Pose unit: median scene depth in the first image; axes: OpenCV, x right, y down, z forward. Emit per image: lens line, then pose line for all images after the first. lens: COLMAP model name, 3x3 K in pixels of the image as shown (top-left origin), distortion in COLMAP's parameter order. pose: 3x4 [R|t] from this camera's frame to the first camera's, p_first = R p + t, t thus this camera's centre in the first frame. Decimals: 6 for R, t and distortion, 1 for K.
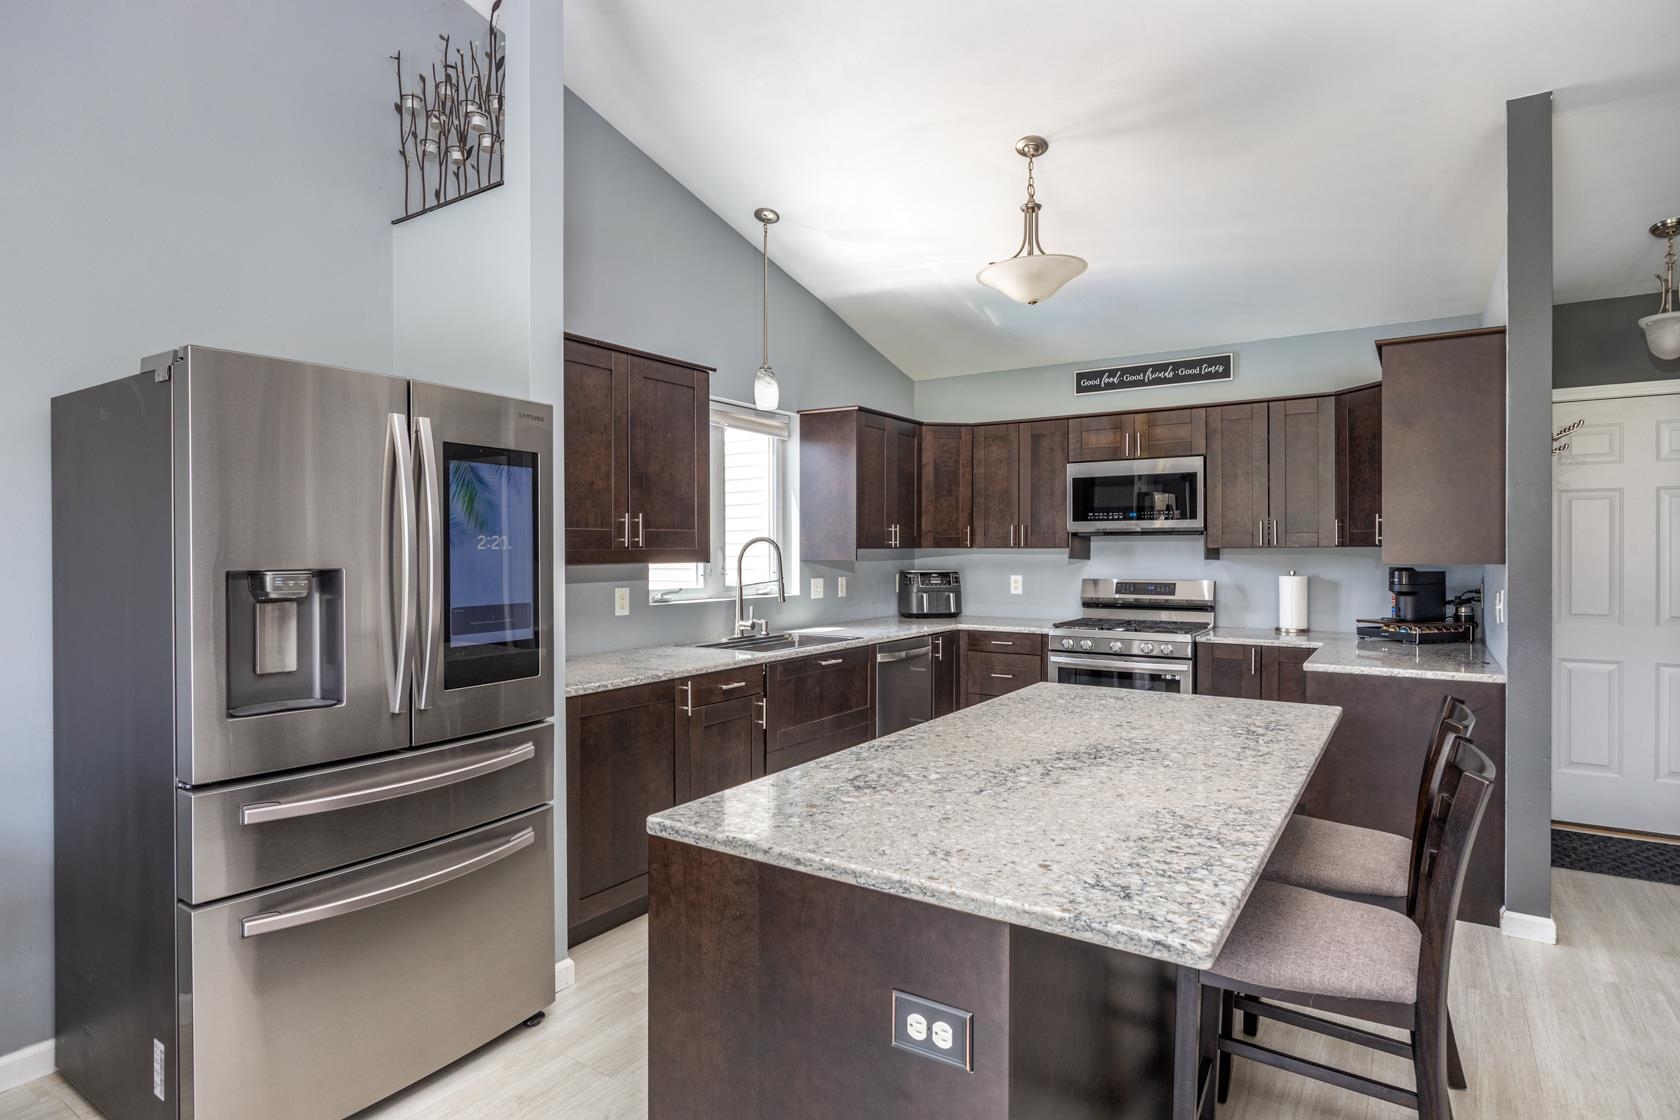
lens RADIAL K [[903.2, 0, 840.0], [0, 903.2, 560.0], [0, 0, 1]] dist [0.000405, 0.000043]
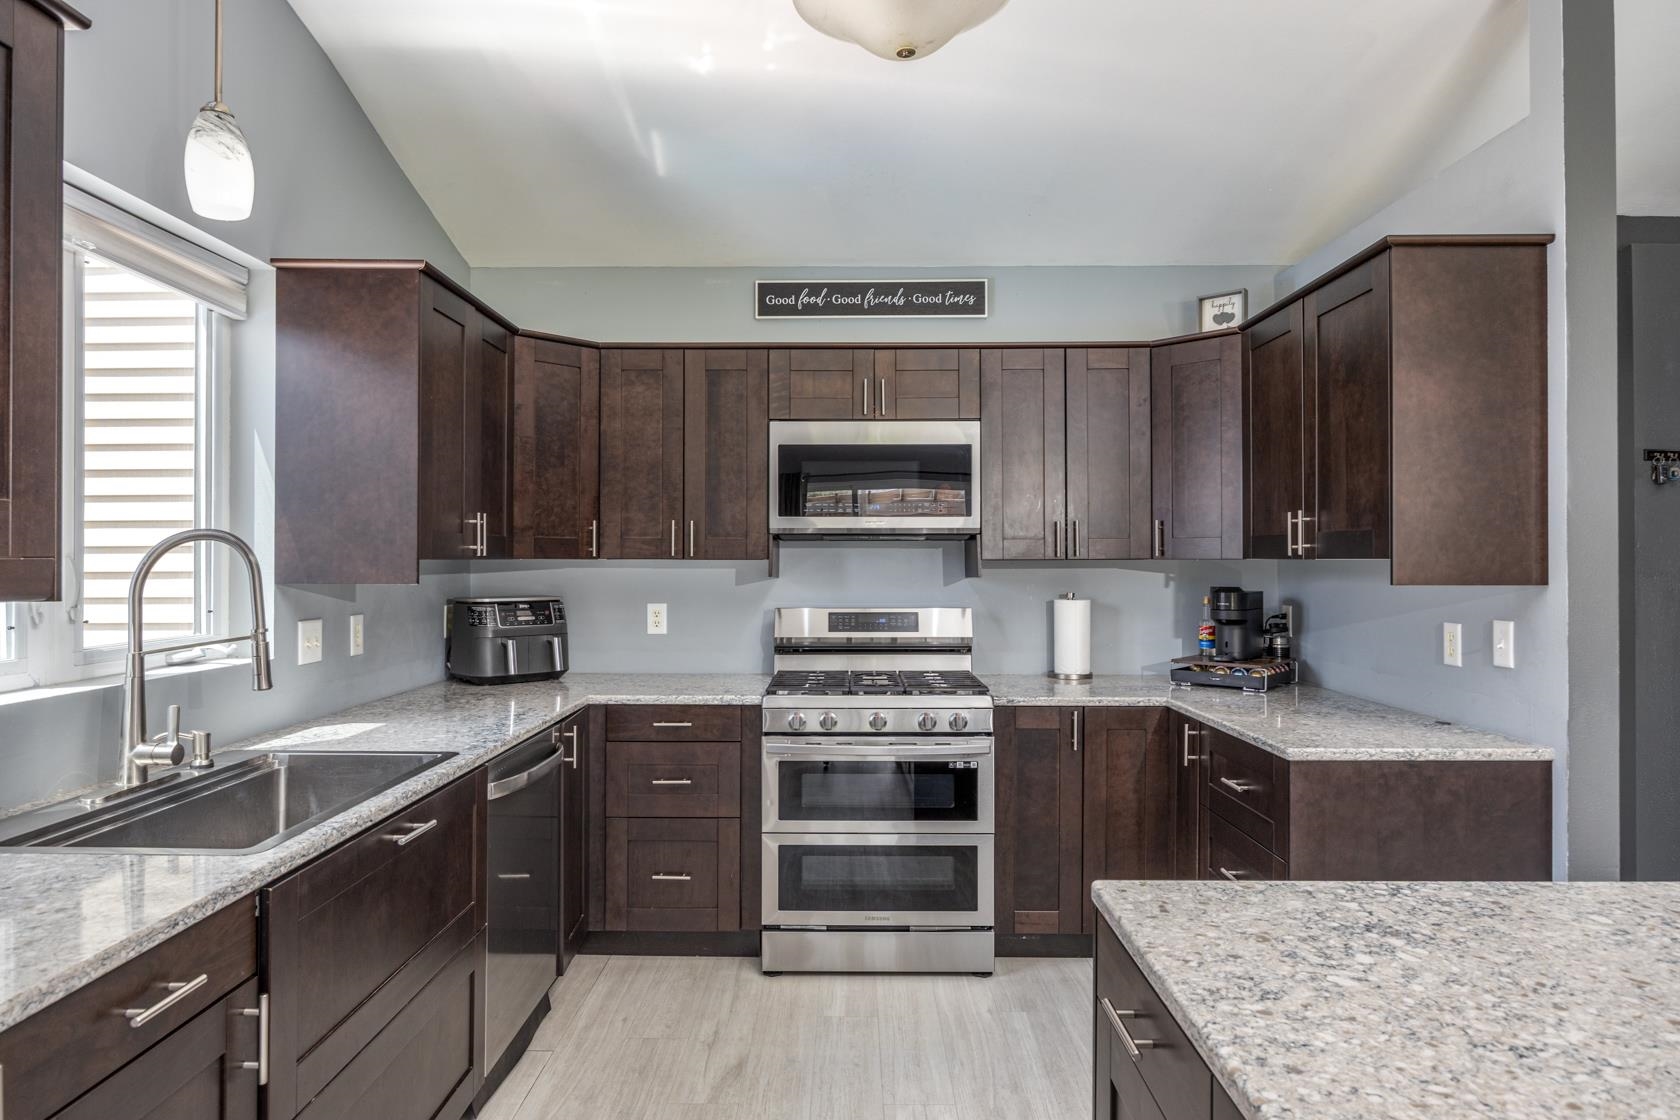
lens RADIAL K [[1010.7, 0, 840.0], [0, 1010.7, 560.0], [0, 0, 1]] dist [-0.003420, -0.000351]
pose [[0.842897, 0.002577, 0.538068, -0.076757], [0.004182, 0.999927, -0.011340, -0.004853], [-0.538058, 0.011809, 0.842825, 0.402064]]
